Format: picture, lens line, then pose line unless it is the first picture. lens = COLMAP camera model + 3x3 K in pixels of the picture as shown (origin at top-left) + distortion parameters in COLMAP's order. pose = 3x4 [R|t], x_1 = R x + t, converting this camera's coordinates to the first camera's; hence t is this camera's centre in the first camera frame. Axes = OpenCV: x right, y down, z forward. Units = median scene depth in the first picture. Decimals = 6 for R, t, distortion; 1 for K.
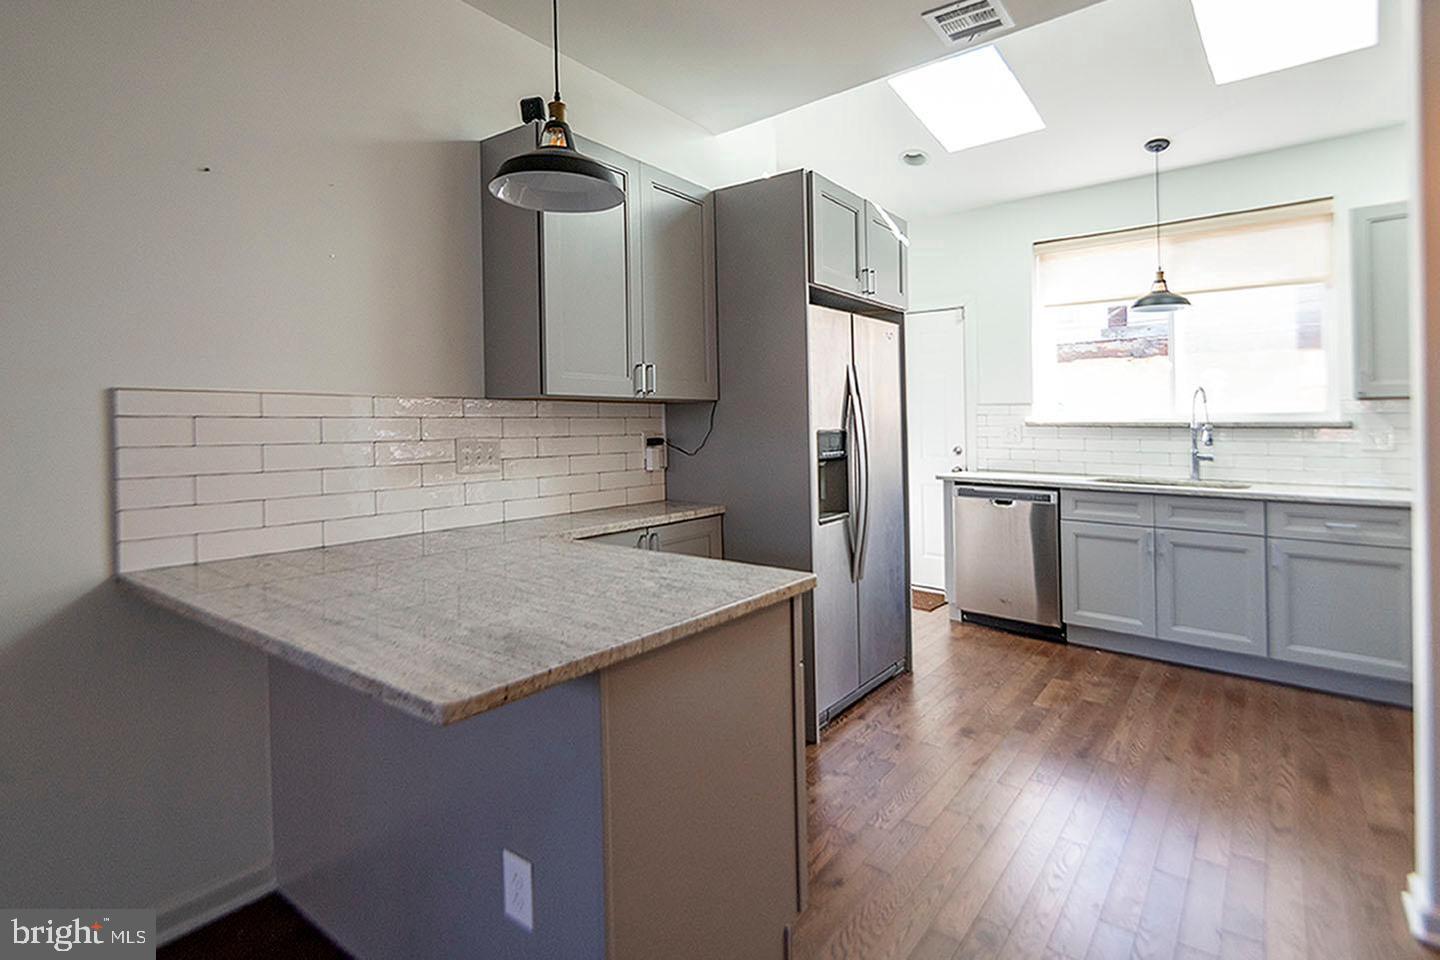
lens RADIAL K [[734.7, 0, 718.0], [0, 734.7, 368.7], [0, 0, 1]] dist [-0.000382, -0.000277]
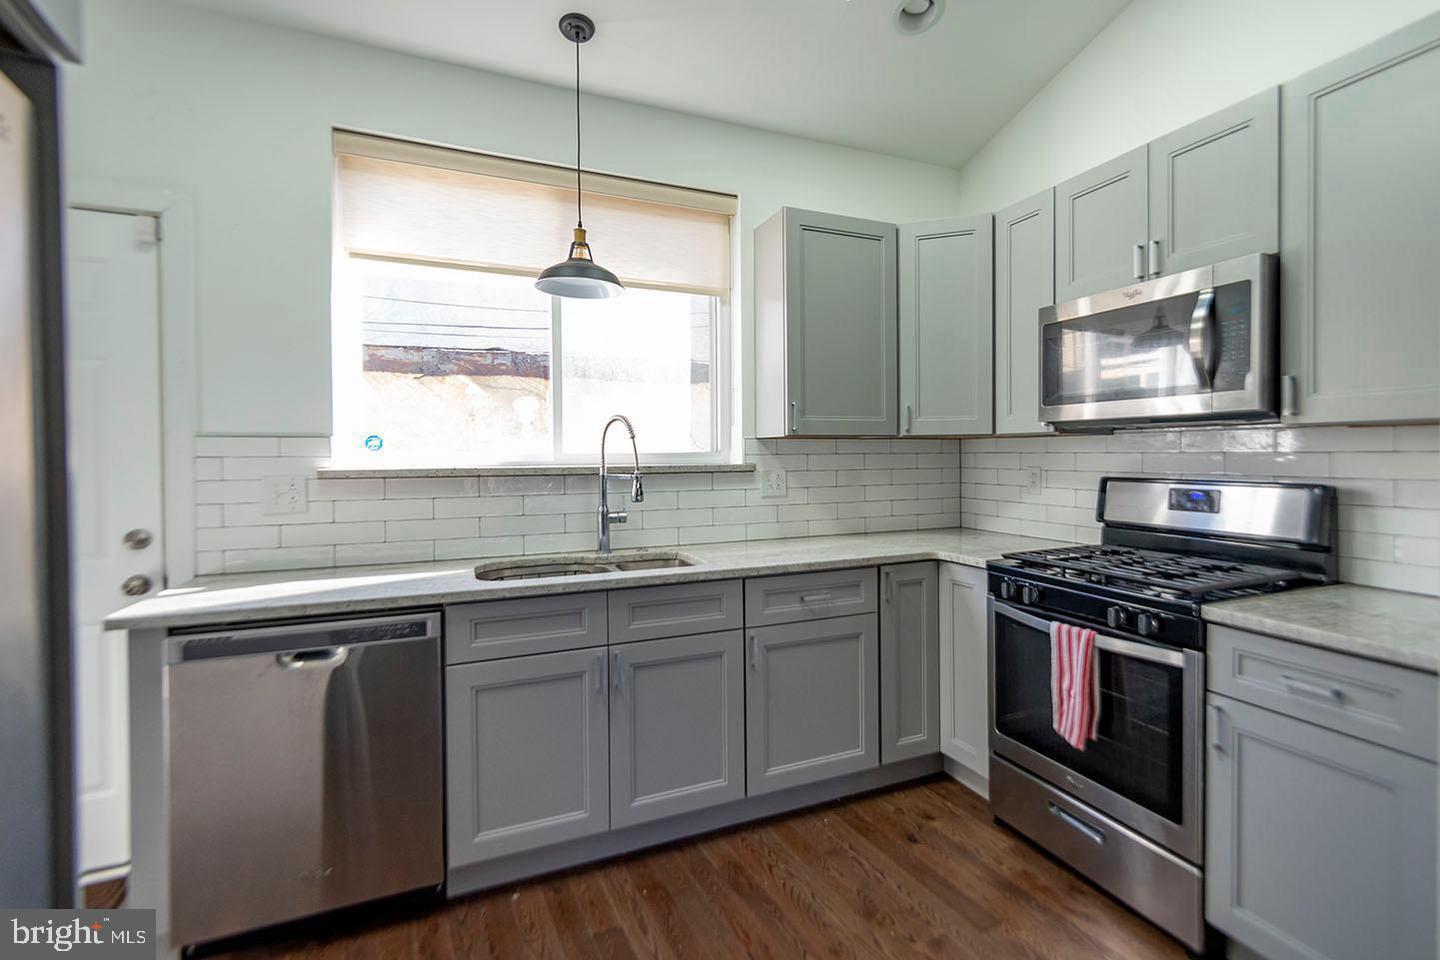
lens RADIAL K [[665.7, 0, 722.3], [0, 665.7, 463.5], [0, 0, 1]] dist [0.011347, 0.000233]
pose [[0.412103, -0.017666, 0.910966, 0.130603], [-0.056830, 0.997367, 0.045050, 0.035549], [-0.909363, -0.070336, 0.410014, 0.649682]]
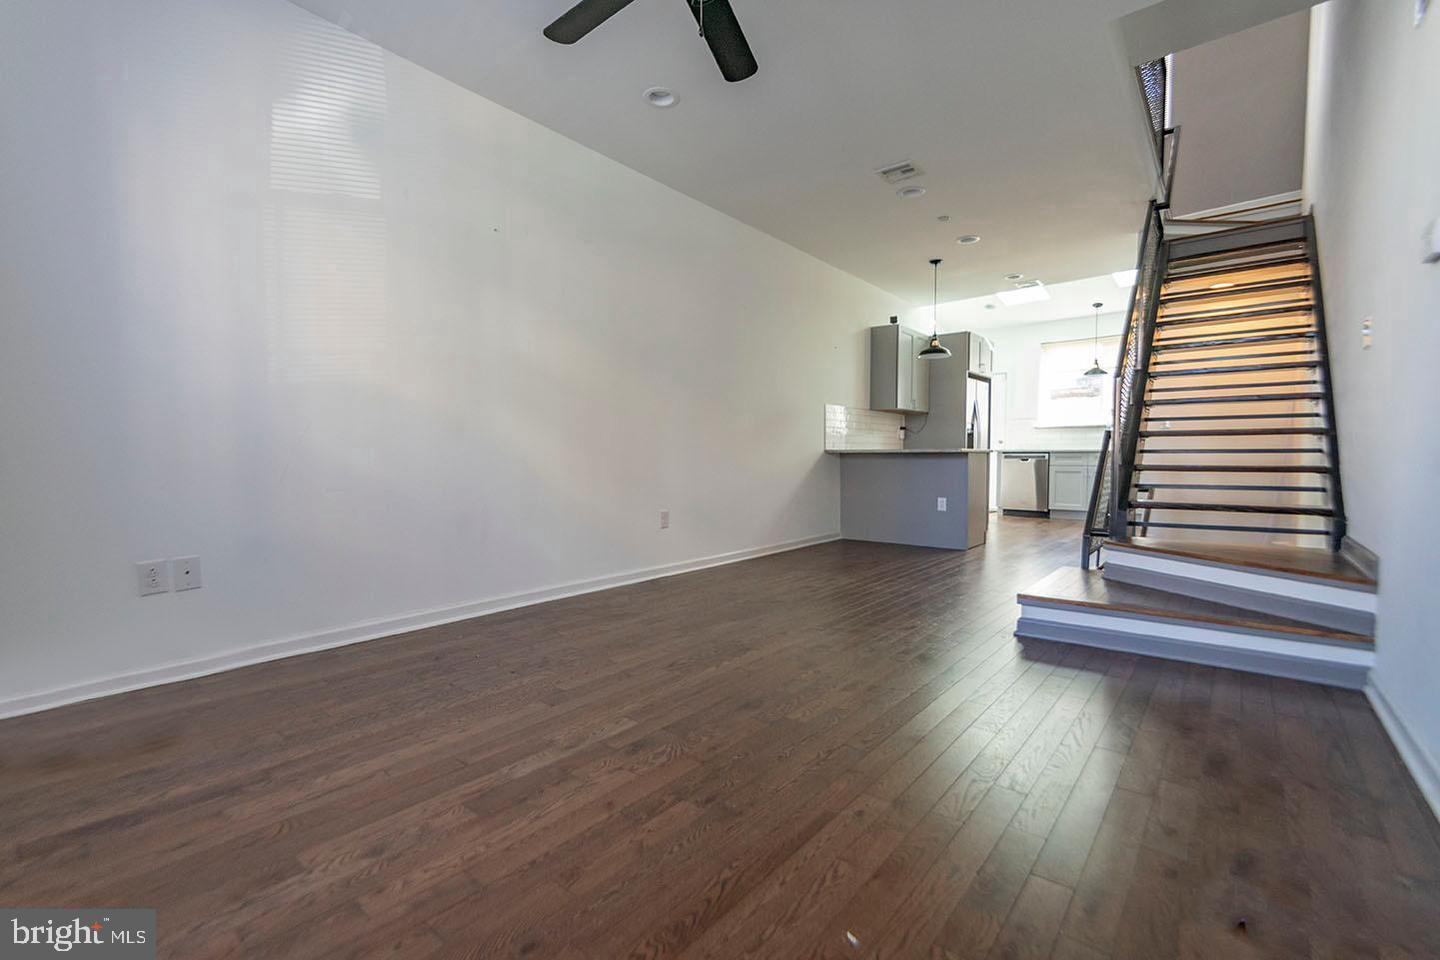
lens RADIAL K [[701.7, 0, 720.0], [0, 701.7, 480.0], [0, 0, 1]] dist [-0.002200, -0.000073]
pose [[0.999986, -0.003951, 0.003555, -0.608406], [0.003577, 0.995008, 0.099728, 0.022298], [-0.003932, -0.099714, 0.995008, -1.259813]]
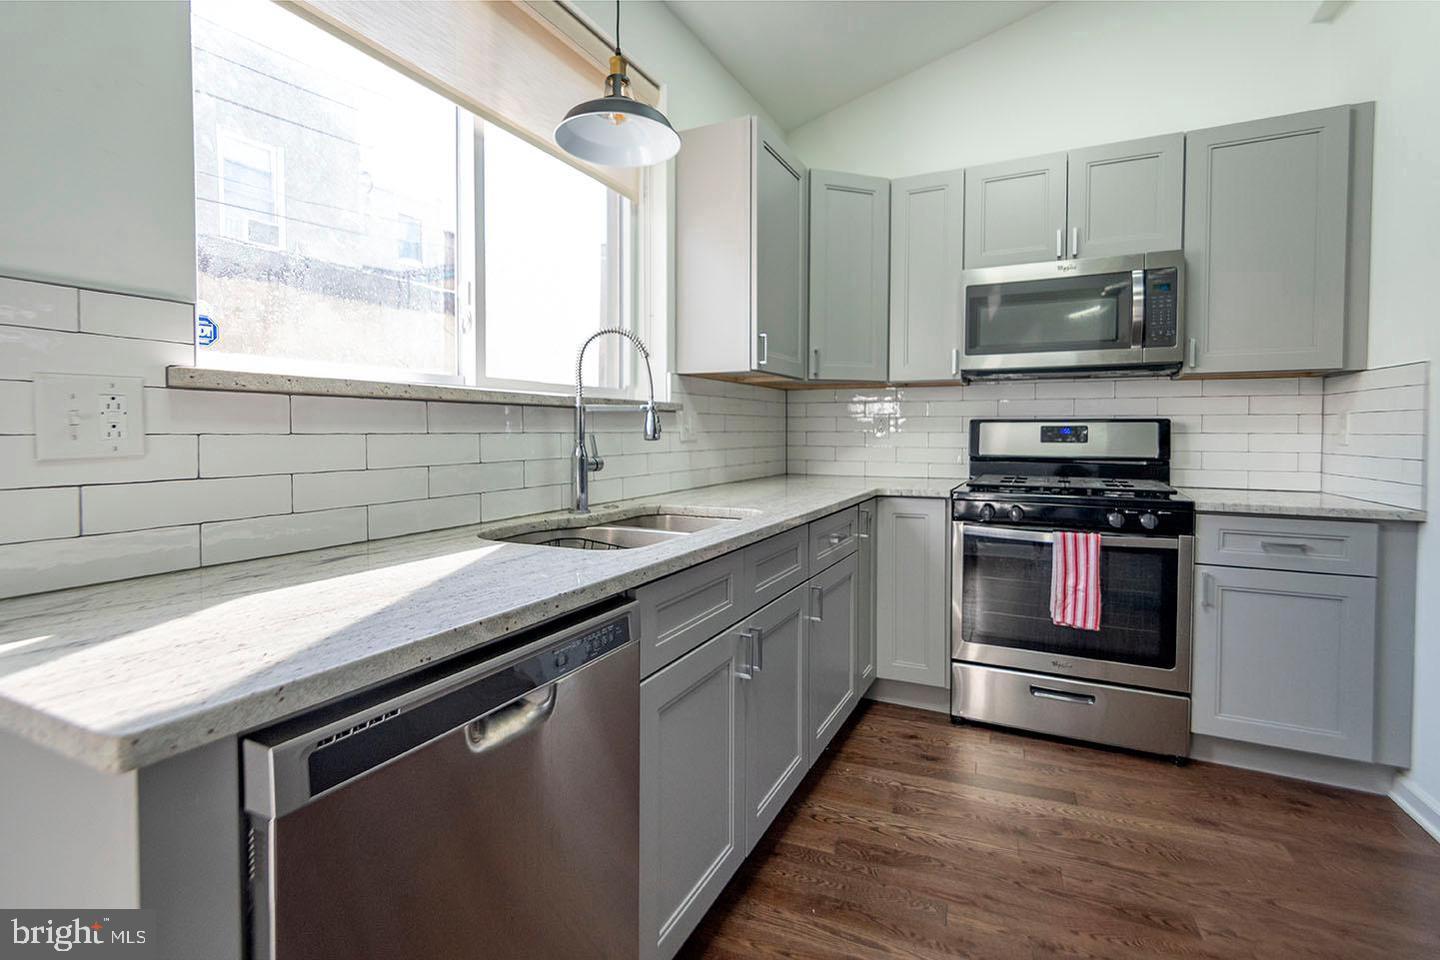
lens RADIAL K [[672.8, 0, 711.9], [0, 672.8, 438.5], [0, 0, 1]] dist [0.001473, -0.000004]
pose [[-0.254025, -0.020947, 0.966971, 0.180367], [-0.076662, 0.997056, 0.001459, 0.094990], [-0.964155, -0.073760, -0.254883, 1.034231]]
